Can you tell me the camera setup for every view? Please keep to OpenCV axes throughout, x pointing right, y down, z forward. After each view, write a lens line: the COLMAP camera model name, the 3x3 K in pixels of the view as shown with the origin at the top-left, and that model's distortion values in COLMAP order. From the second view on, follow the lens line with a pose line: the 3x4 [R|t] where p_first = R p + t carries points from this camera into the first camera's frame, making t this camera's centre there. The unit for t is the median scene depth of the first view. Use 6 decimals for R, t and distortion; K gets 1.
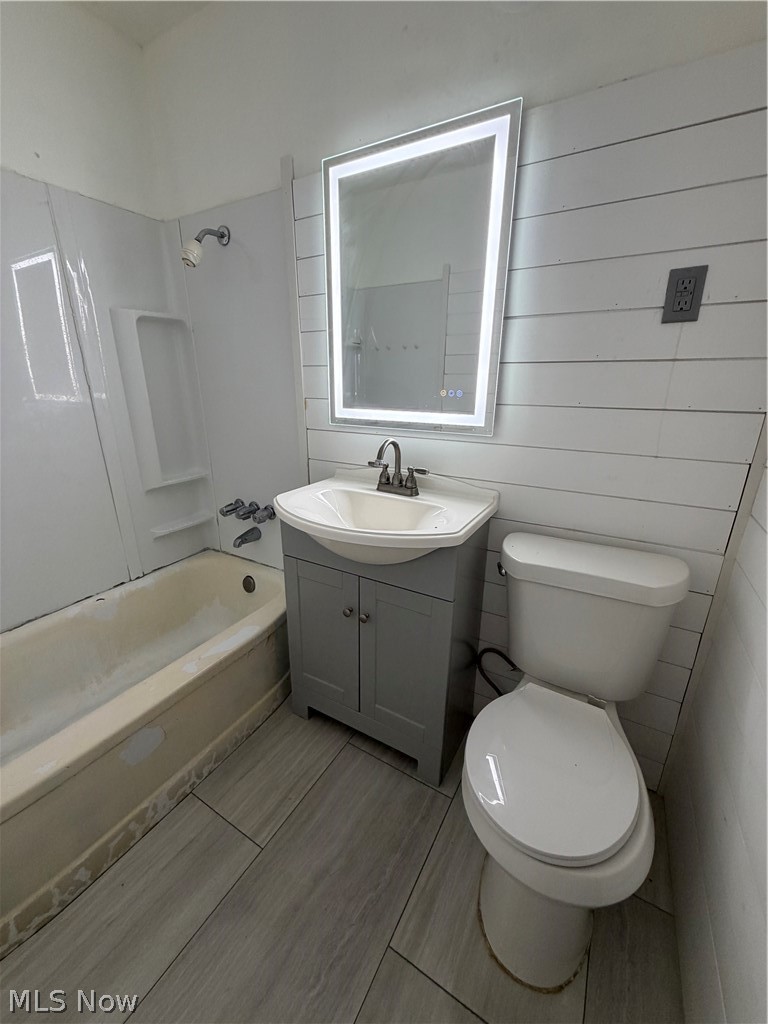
lens RADIAL K [[407.6, 0, 386.4], [0, 407.6, 507.6], [0, 0, 1]] dist [0.000319, 0.000127]
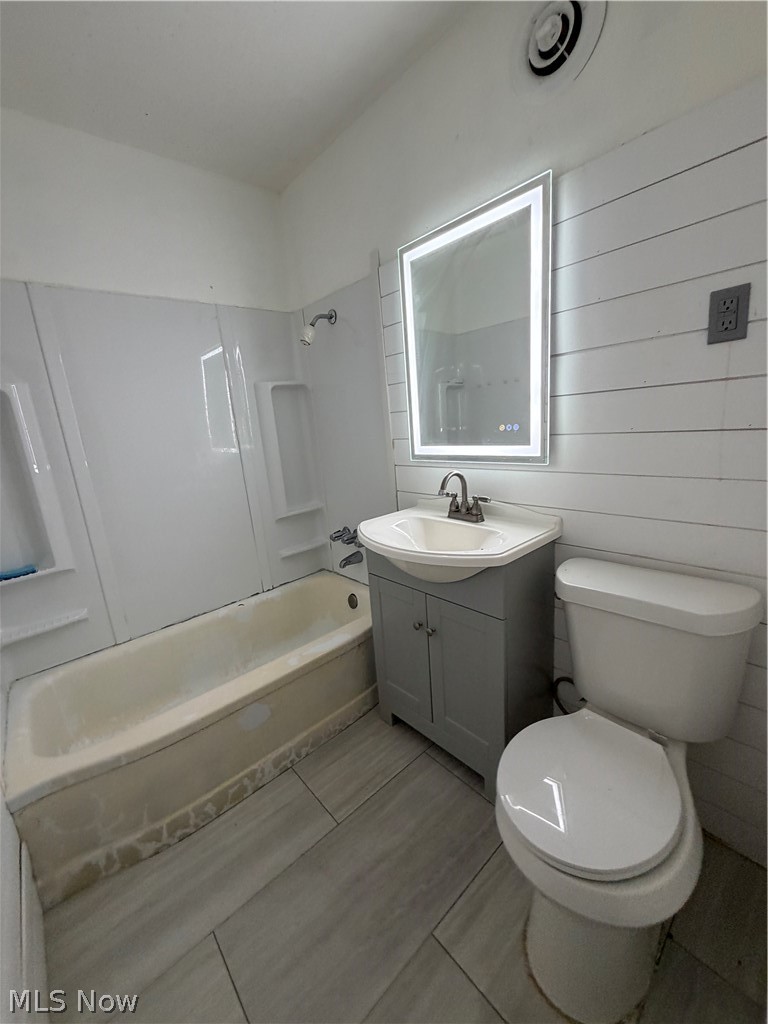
lens RADIAL K [[407.6, 0, 386.4], [0, 407.6, 507.6], [0, 0, 1]] dist [0.000319, 0.000127]
pose [[0.947915, -0.014121, -0.318209, 0.187557], [-0.010801, 0.997017, -0.076422, 0.019079], [0.318339, 0.075878, 0.944935, -0.113974]]
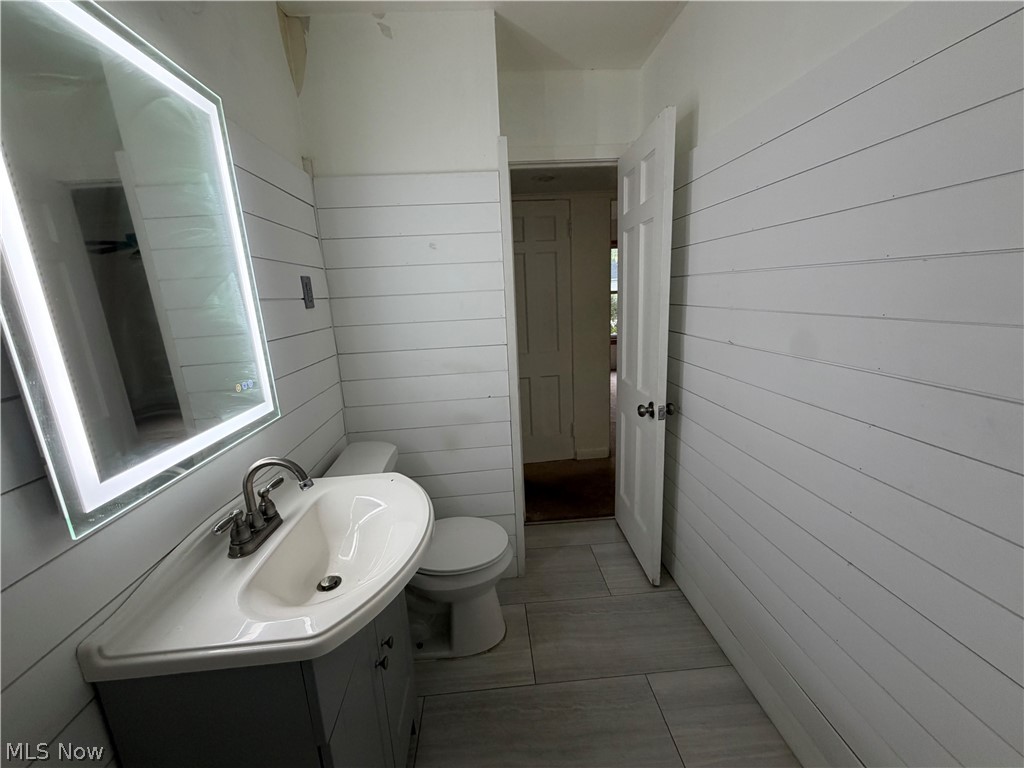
lens RADIAL K [[407.6, 0, 509.3], [0, 407.6, 383.7], [0, 0, 1]] dist [0.000319, 0.000127]
pose [[-0.560023, -0.157710, 0.813328, -0.768870], [0.297786, 0.877787, 0.375251, -0.420504], [-0.773109, 0.452347, -0.444617, 0.930930]]
